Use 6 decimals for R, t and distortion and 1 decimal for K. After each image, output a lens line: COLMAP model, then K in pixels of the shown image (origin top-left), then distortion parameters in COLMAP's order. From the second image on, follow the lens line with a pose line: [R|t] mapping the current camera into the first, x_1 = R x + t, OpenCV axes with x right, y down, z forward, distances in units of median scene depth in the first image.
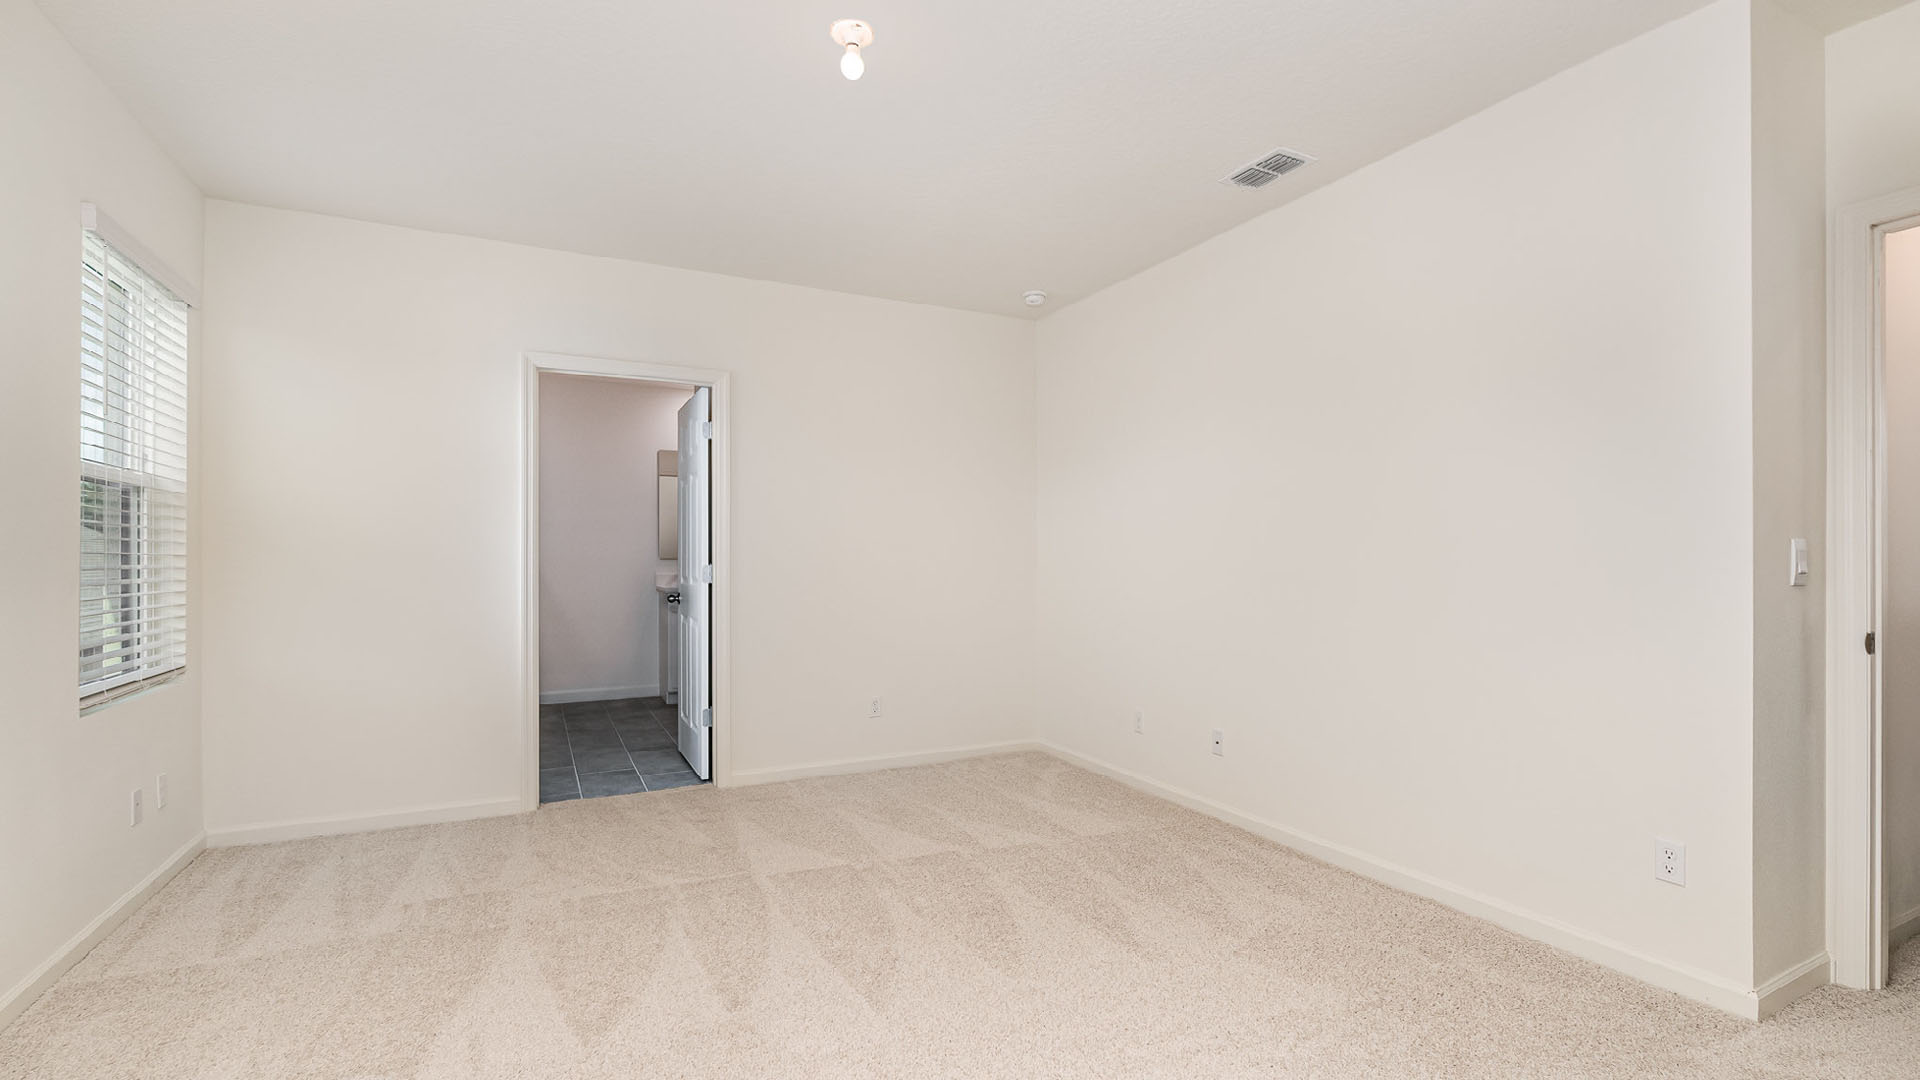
lens RADIAL K [[860.0, 0, 972.7], [0, 860.0, 549.0], [0, 0, 1]] dist [0.002402, 0.000969]
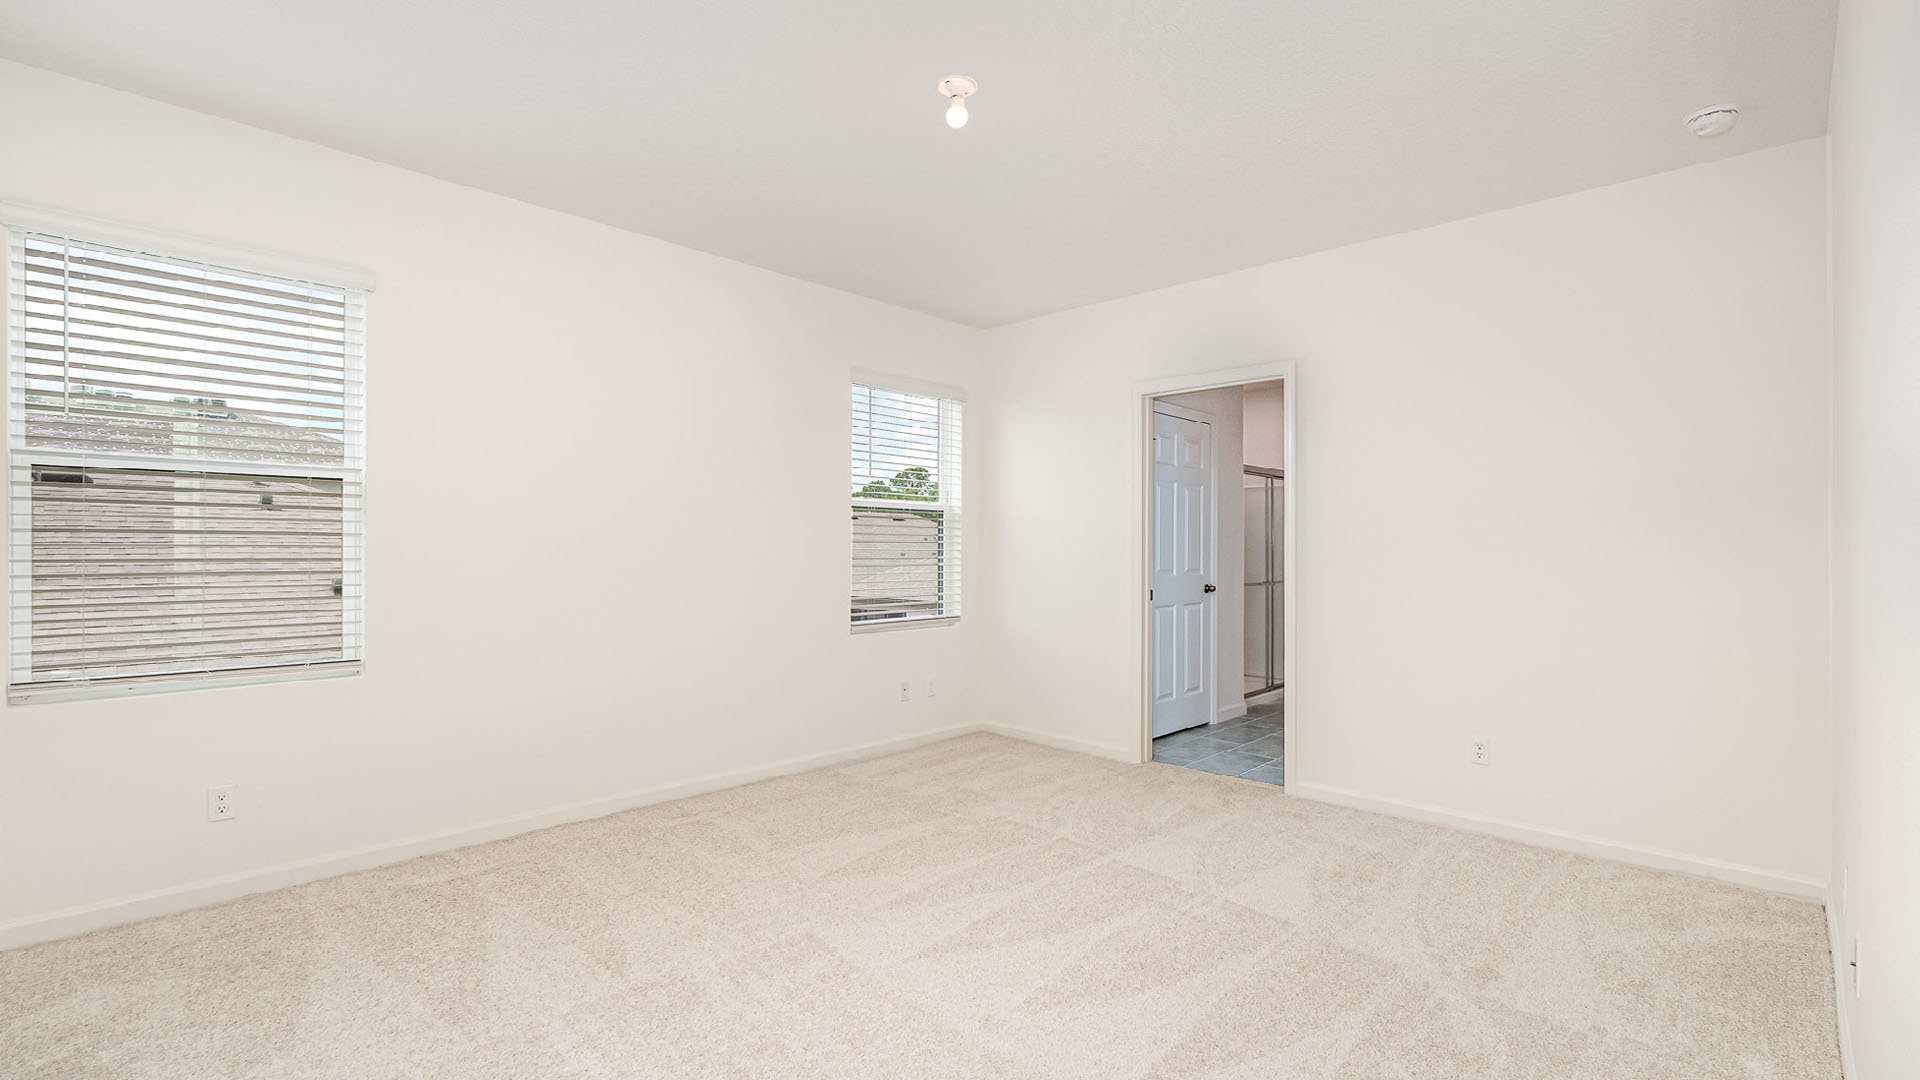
lens RADIAL K [[860.0, 0, 972.7], [0, 860.0, 549.0], [0, 0, 1]] dist [0.002402, 0.000969]
pose [[0.336873, 0.006461, -0.941528, 0.616324], [0.008885, 0.999910, 0.010041, -0.012227], [0.941508, -0.011748, 0.336785, 0.428683]]
